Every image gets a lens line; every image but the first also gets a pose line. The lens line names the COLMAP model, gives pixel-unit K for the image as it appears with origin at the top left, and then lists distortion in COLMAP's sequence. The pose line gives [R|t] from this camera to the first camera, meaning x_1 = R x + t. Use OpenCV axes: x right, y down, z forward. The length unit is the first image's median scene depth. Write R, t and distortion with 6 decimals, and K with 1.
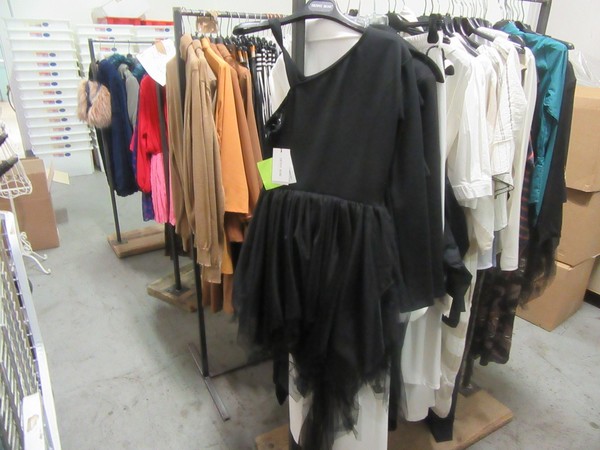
lens RADIAL K [[453.6, 0, 298.3], [0, 453.6, 224.0], [0, 0, 1]] dist [0.002549, -0.014330]
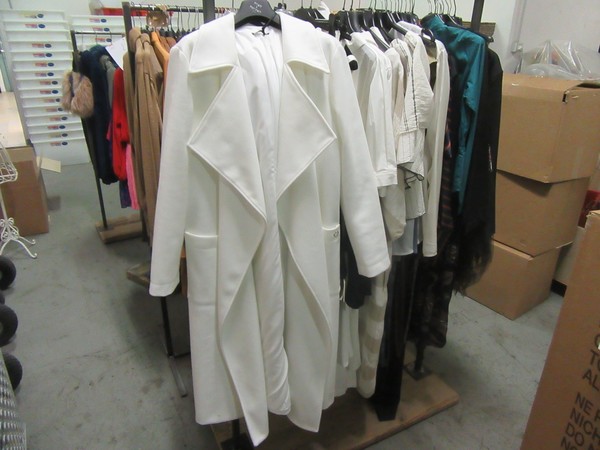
lens RADIAL K [[453.6, 0, 302.1], [0, 453.6, 226.5], [0, 0, 1]] dist [0.002549, -0.014330]
pose [[0.999508, 0.010639, -0.029518, 0.133229], [-0.009867, 0.999609, 0.026172, 0.005833], [0.029785, -0.025868, 0.999222, -0.033760]]
